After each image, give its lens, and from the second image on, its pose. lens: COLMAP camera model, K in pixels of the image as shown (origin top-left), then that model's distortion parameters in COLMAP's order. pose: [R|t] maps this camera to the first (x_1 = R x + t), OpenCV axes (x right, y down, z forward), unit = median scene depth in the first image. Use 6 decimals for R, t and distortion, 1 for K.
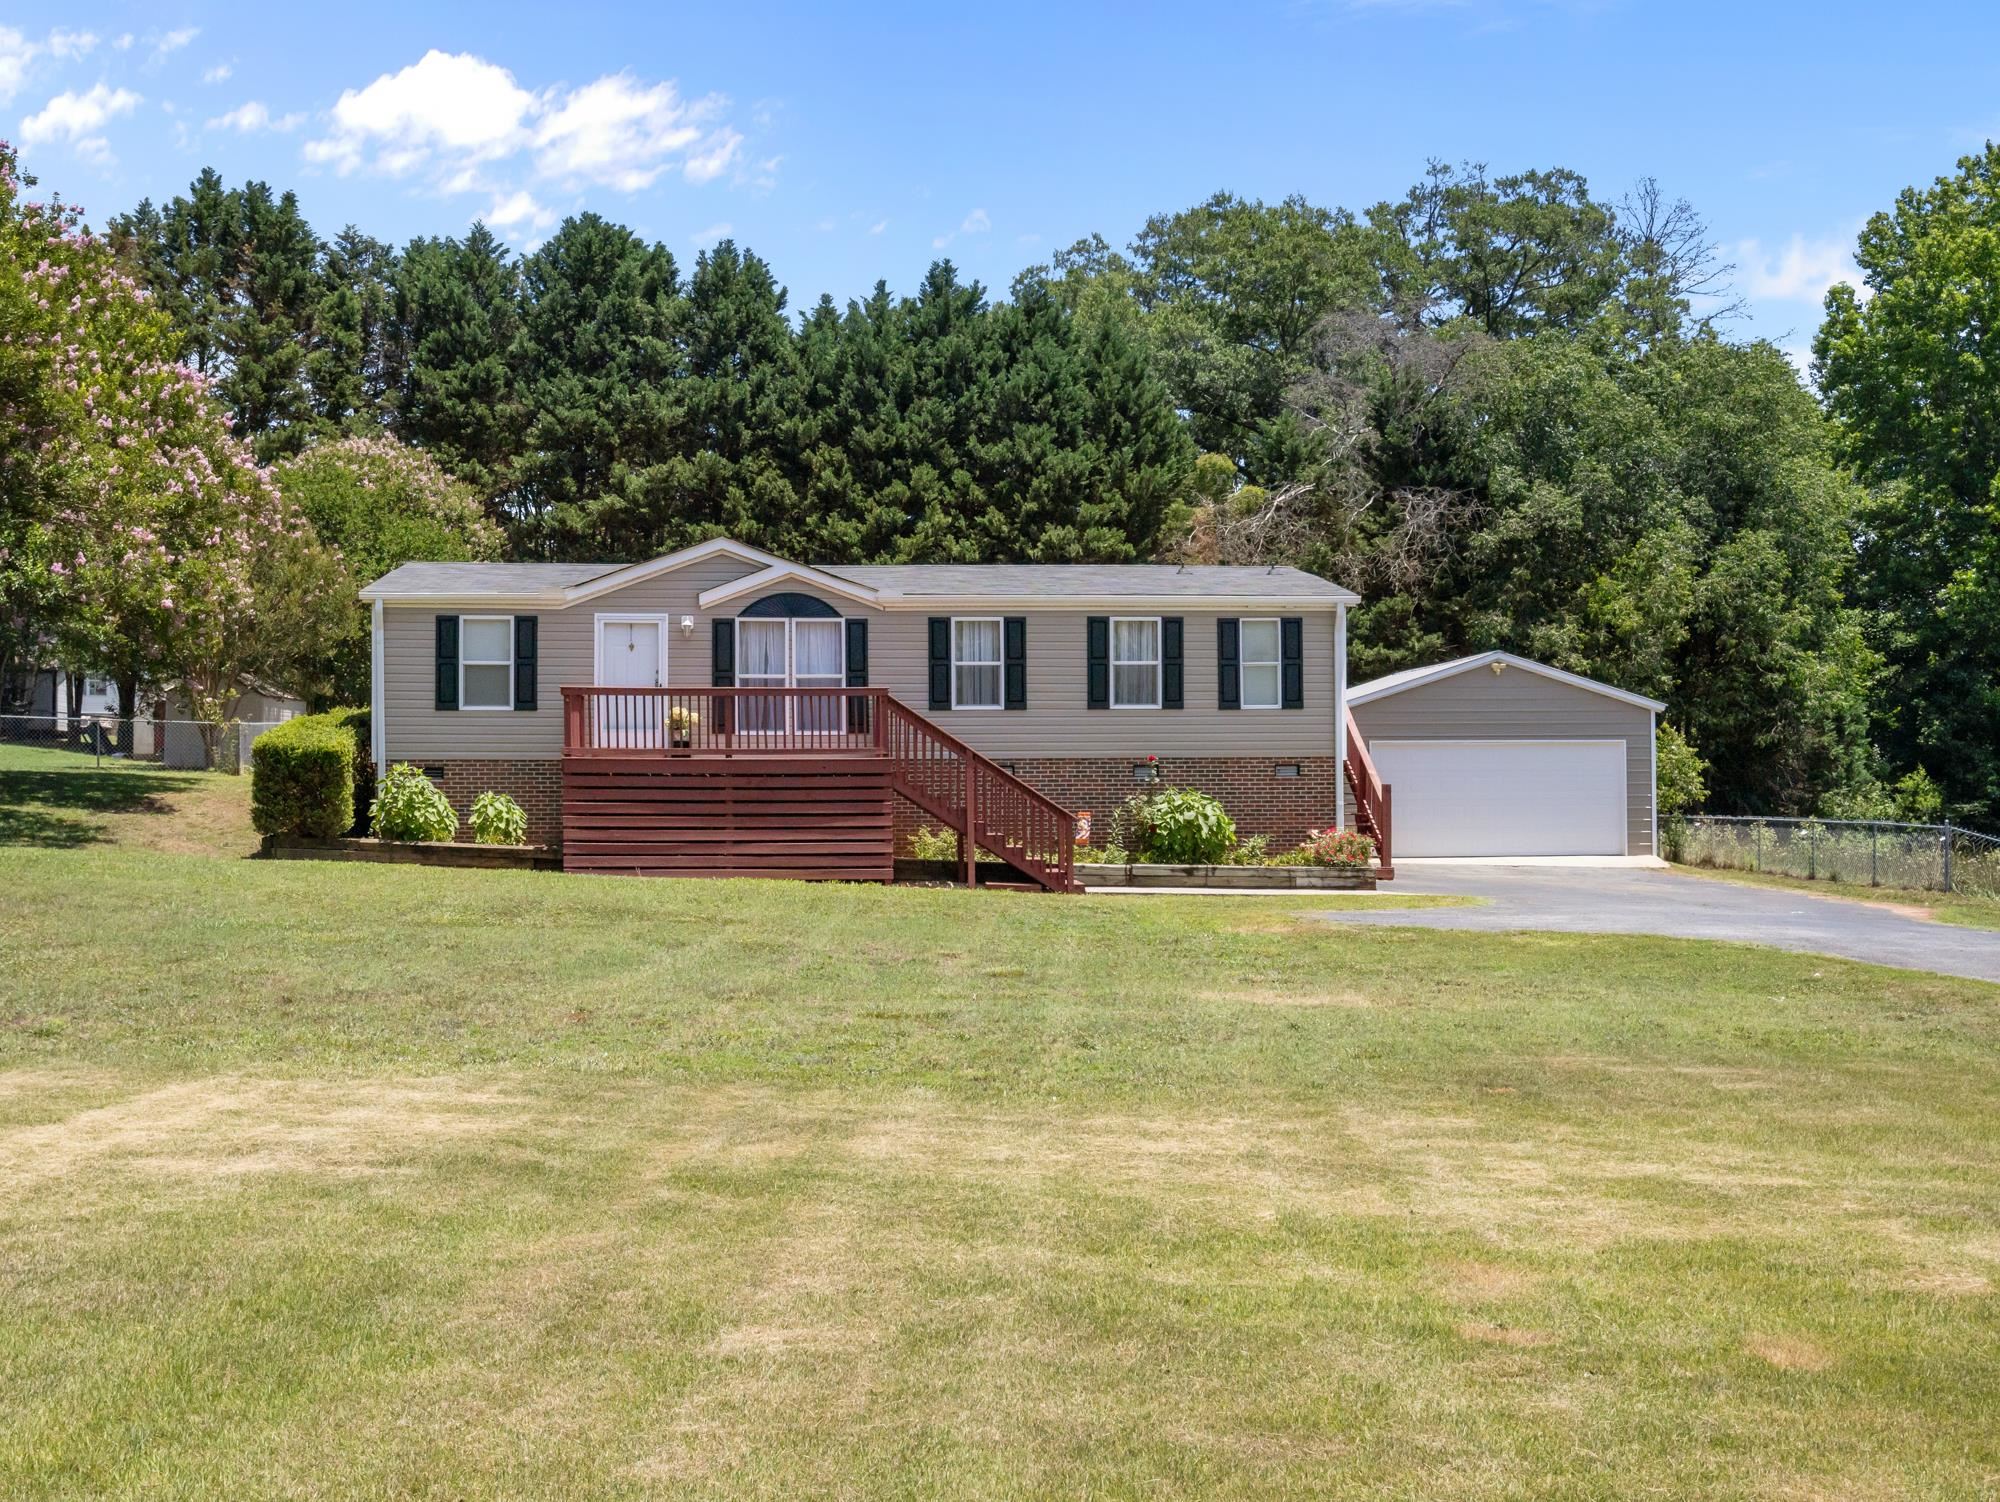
lens RADIAL K [[2165.6, 0, 1005.5], [0, 2165.6, 771.0], [0, 0, 1]] dist [-0.039133, 0.000000]
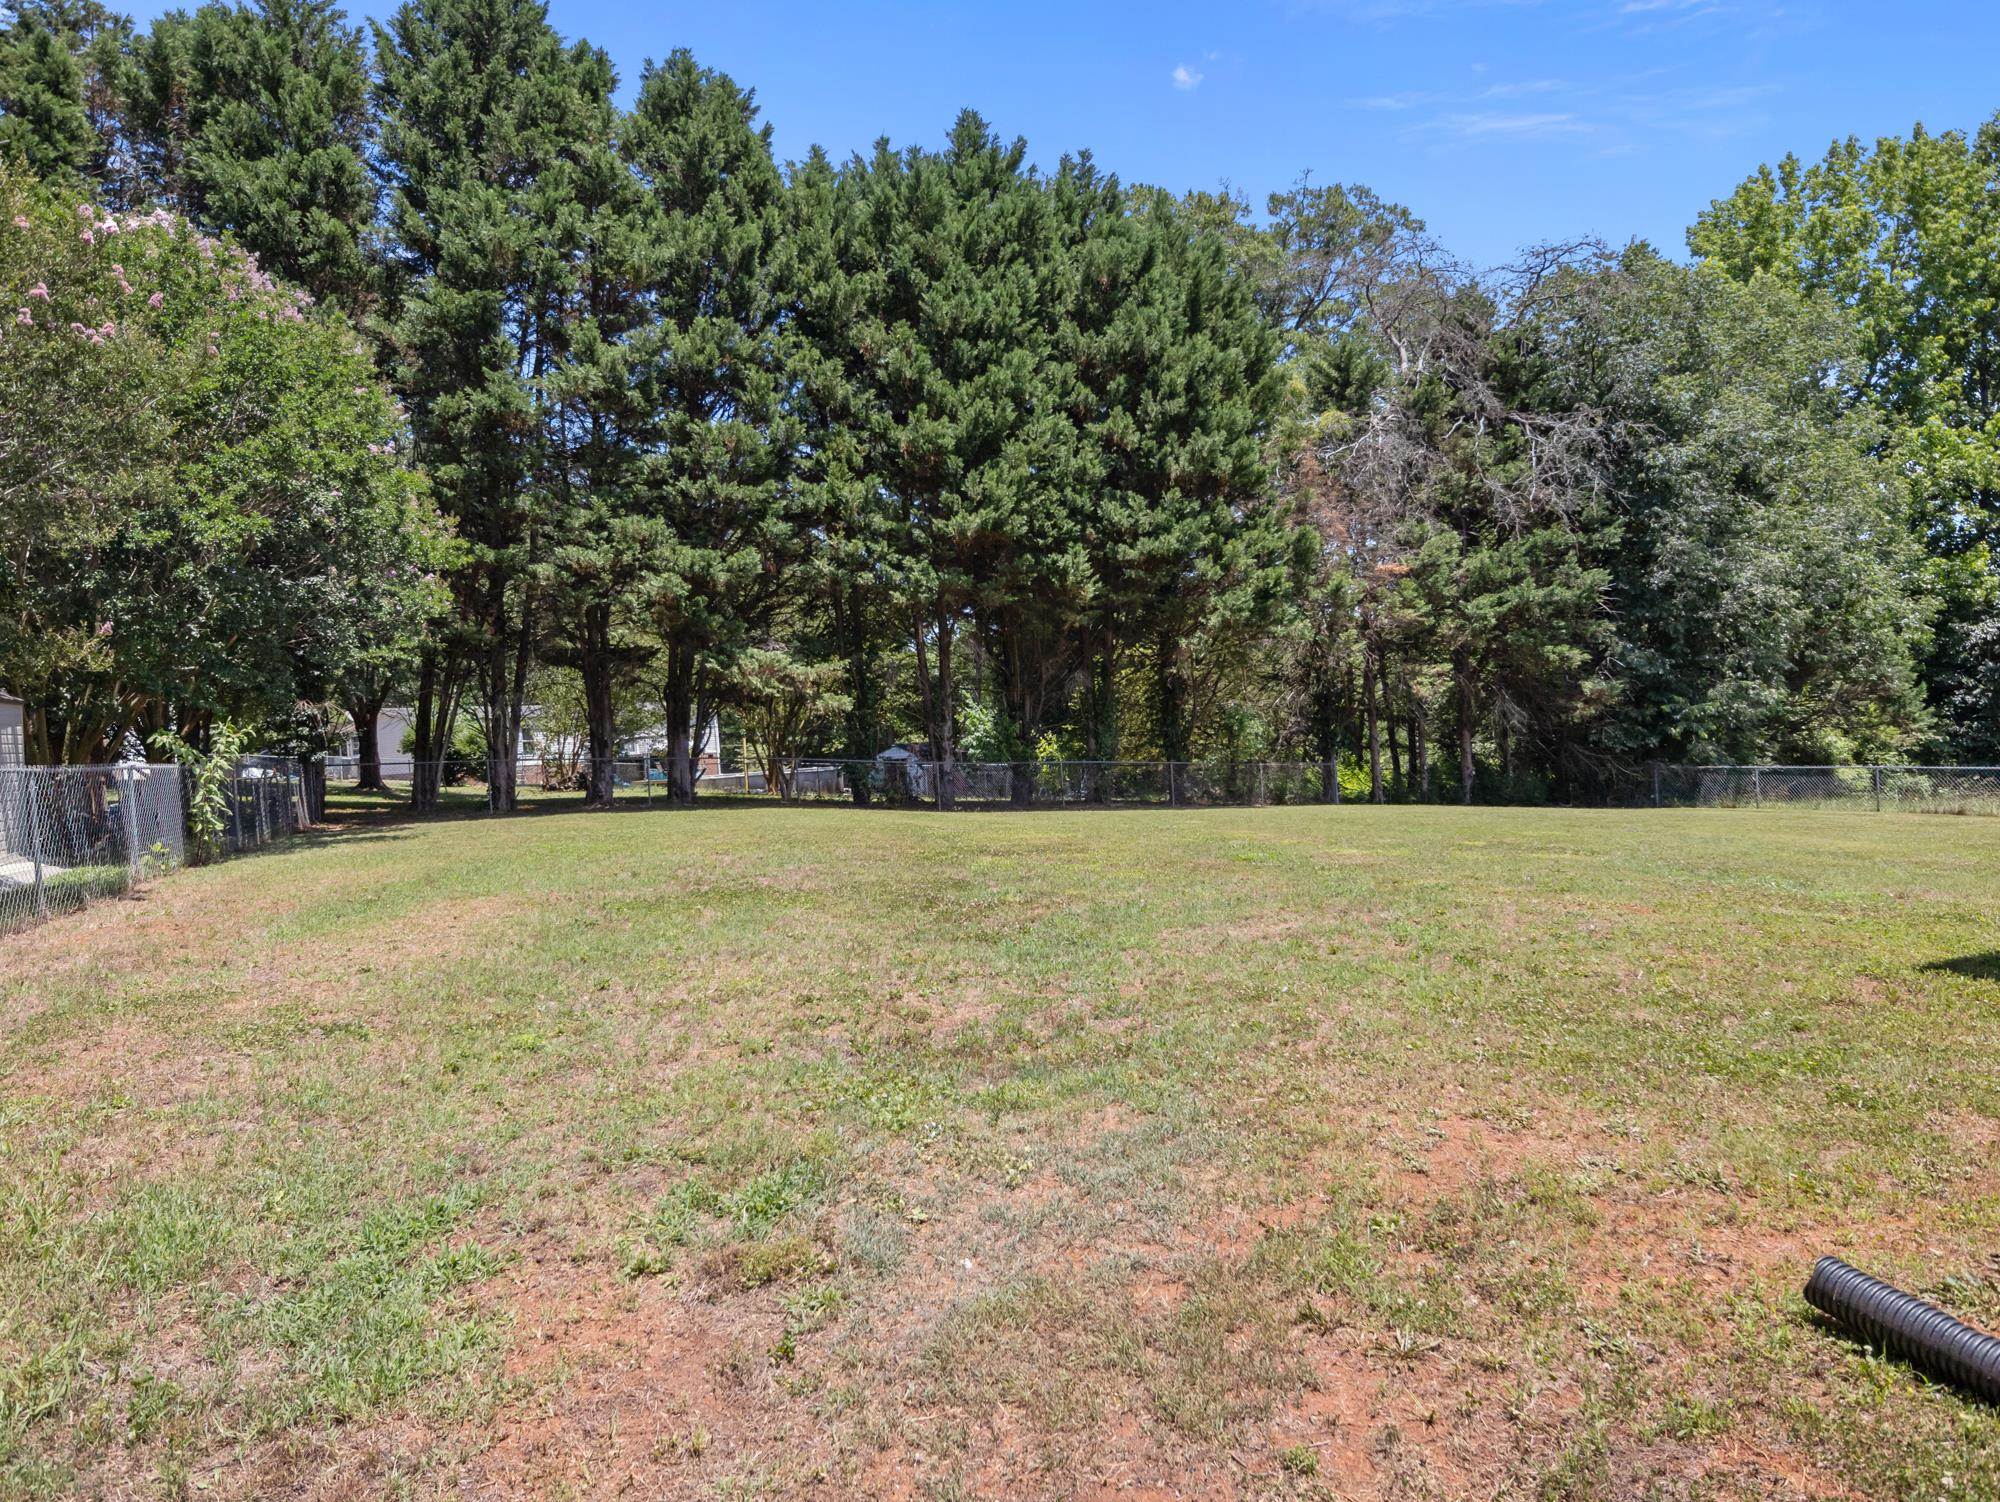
lens RADIAL K [[1186.6, 0, 998.9], [0, 1186.6, 769.6], [0, 0, 1]] dist [-0.013242, 0.002065]
pose [[0.937138, -0.066089, 0.342645, -0.194895], [0.054638, 0.997581, 0.042974, -0.017120], [-0.344656, -0.021551, 0.938482, 0.631492]]
